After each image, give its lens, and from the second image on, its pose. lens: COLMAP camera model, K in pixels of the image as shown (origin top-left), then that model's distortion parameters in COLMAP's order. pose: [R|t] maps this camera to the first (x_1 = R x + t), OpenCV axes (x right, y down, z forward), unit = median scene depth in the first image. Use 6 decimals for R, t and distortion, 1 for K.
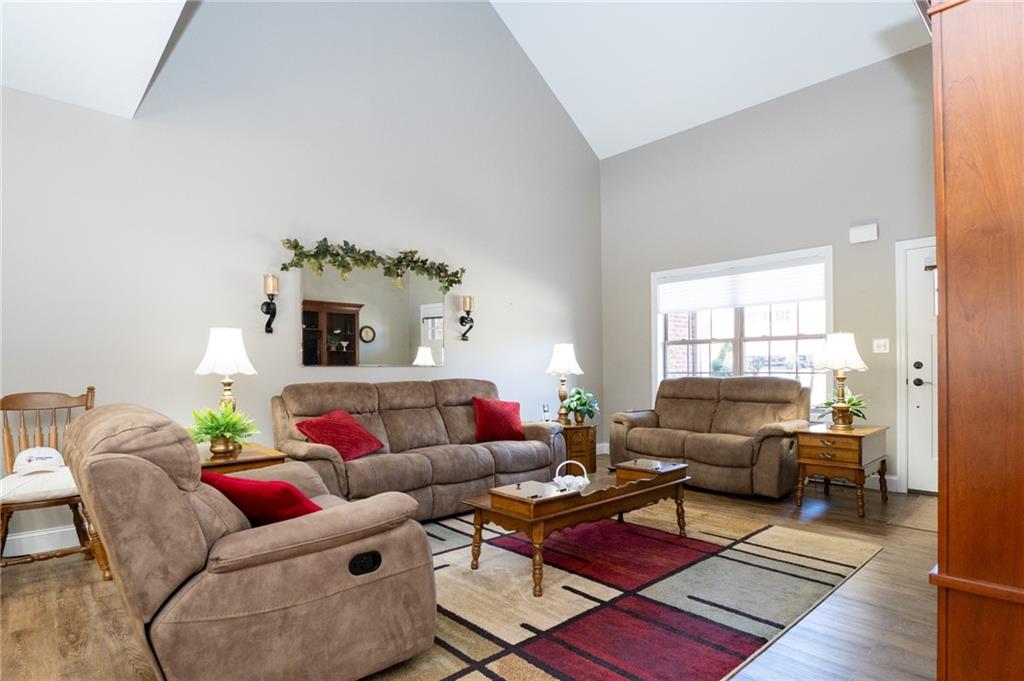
lens RADIAL K [[534.4, 0, 508.2], [0, 534.4, 365.7], [0, 0, 1]] dist [-0.031138, -0.000737]
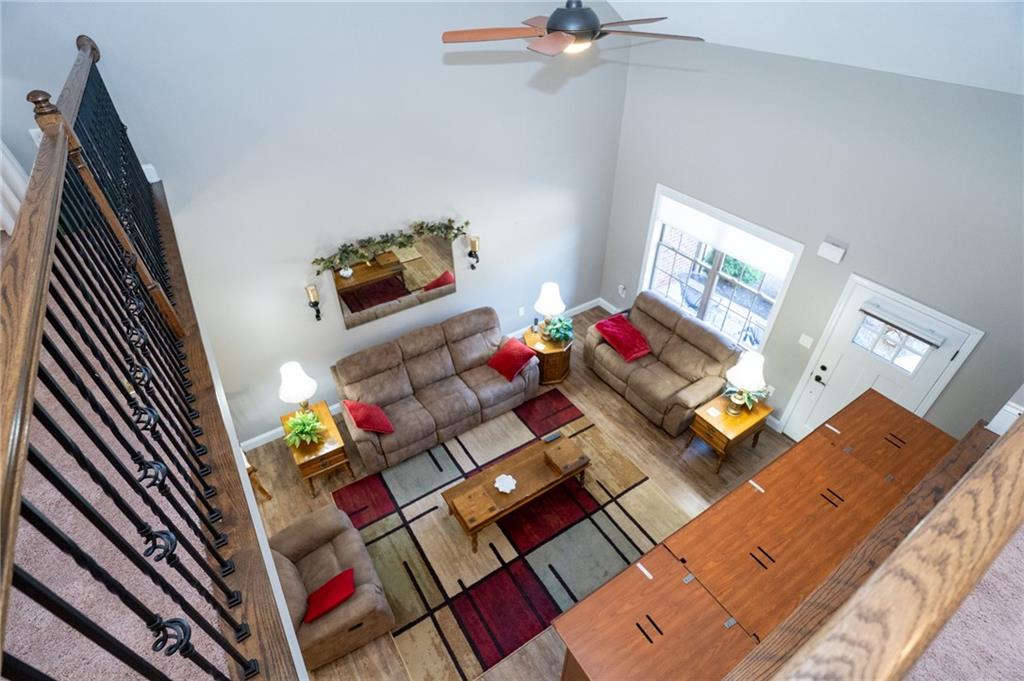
lens RADIAL K [[498.1, 0, 511.3], [0, 498.1, 333.1], [0, 0, 1]] dist [-0.036931, 0.000903]
pose [[0.988258, 0.099869, -0.115636, 0.184955], [-0.008012, 0.789647, 0.613509, -0.768345], [0.152582, -0.605378, 0.781176, 0.040321]]
